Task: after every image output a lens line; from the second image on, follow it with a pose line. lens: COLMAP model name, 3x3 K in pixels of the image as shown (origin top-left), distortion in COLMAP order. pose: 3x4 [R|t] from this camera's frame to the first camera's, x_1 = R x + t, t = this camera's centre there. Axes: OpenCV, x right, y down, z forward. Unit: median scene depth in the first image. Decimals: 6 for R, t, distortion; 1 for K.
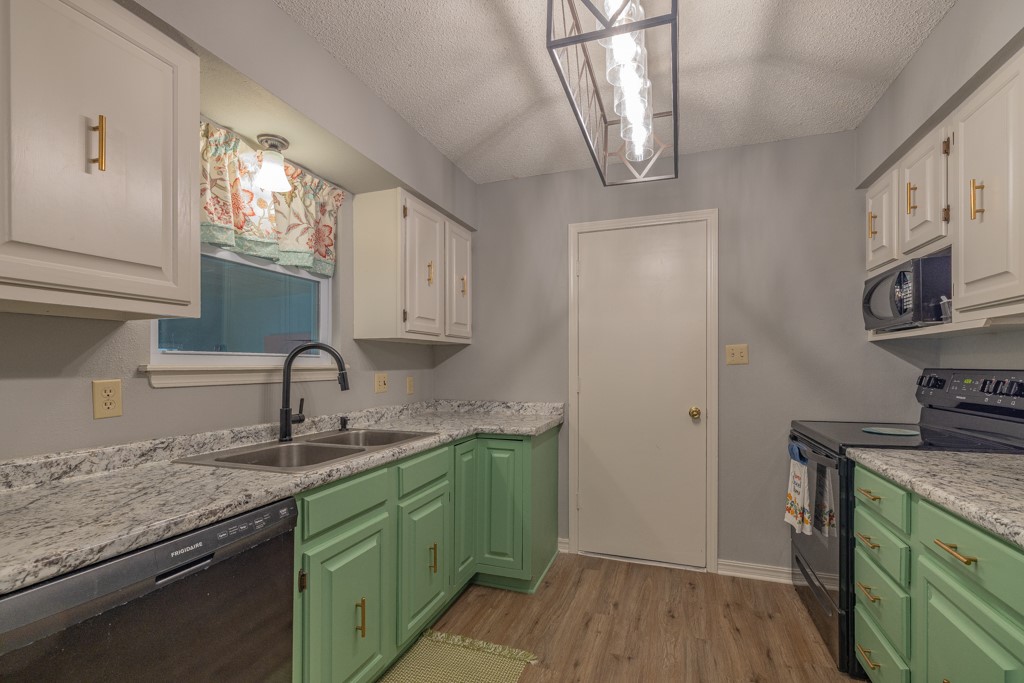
lens RADIAL K [[466.0, 0, 511.5], [0, 466.0, 363.3], [0, 0, 1]] dist [-0.000445, -0.000100]
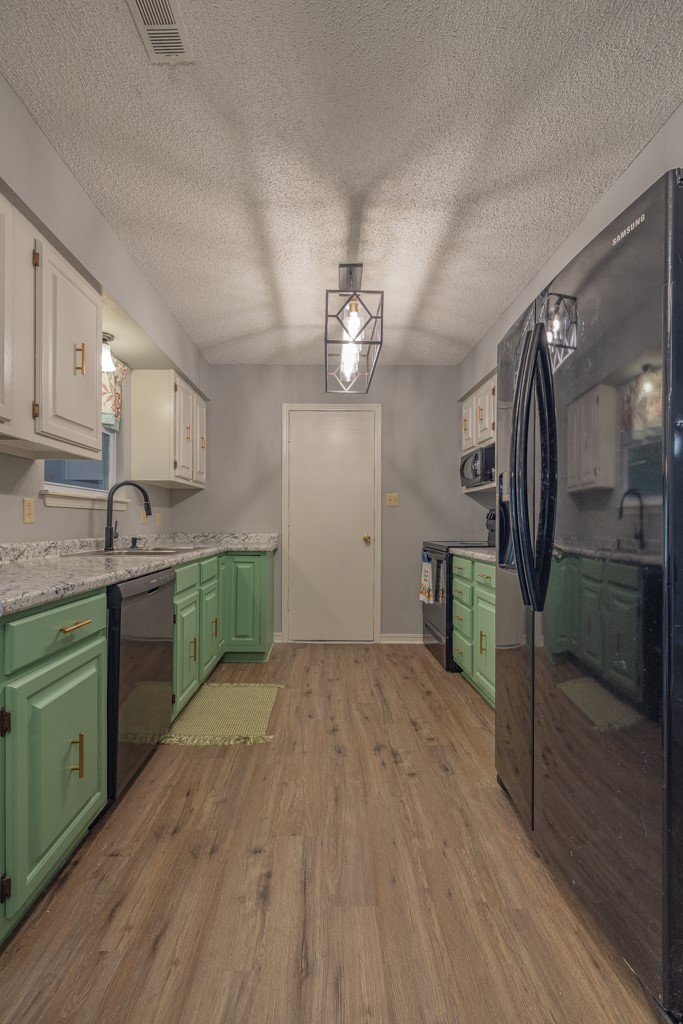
lens RADIAL K [[466.0, 0, 341.5], [0, 466.0, 512.0], [0, 0, 1]] dist [-0.000445, -0.000100]
pose [[0.931567, 0.012022, 0.363370, -0.293408], [-0.006315, 0.999837, -0.016891, 0.060920], [-0.363514, 0.013441, 0.931492, -0.471506]]
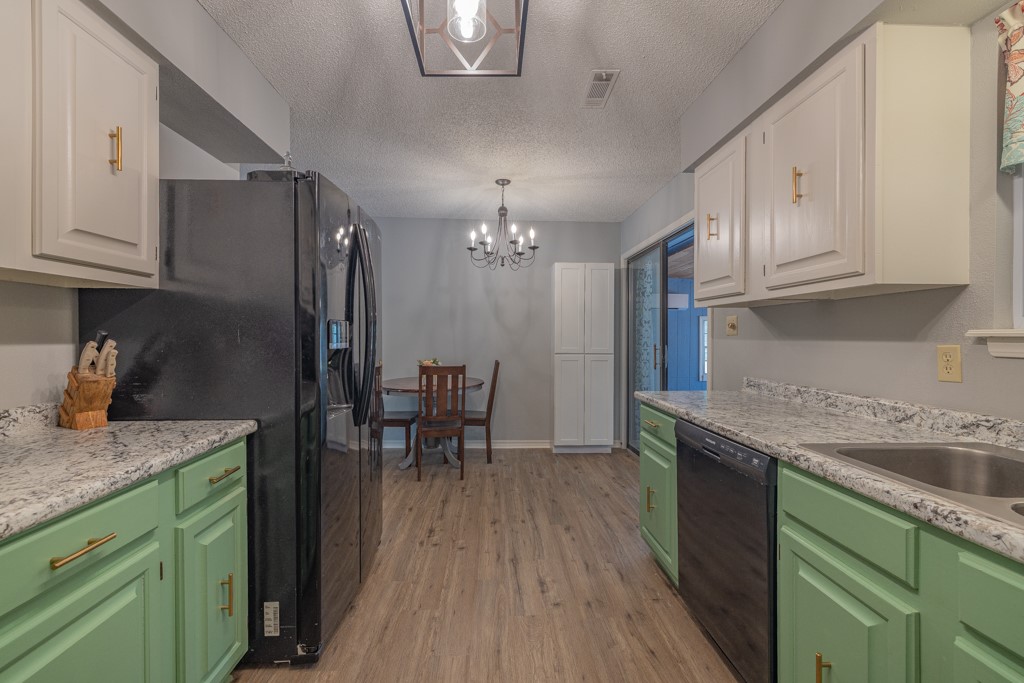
lens RADIAL K [[480.0, 0, 512.0], [0, 480.0, 341.5], [0, 0, 1]] dist [-0.001562, -0.000327]
pose [[-0.927394, 0.003298, -0.374072, 0.260590], [0.000244, 0.999966, 0.008213, 0.011813], [0.374086, 0.007525, -0.927363, 0.999696]]
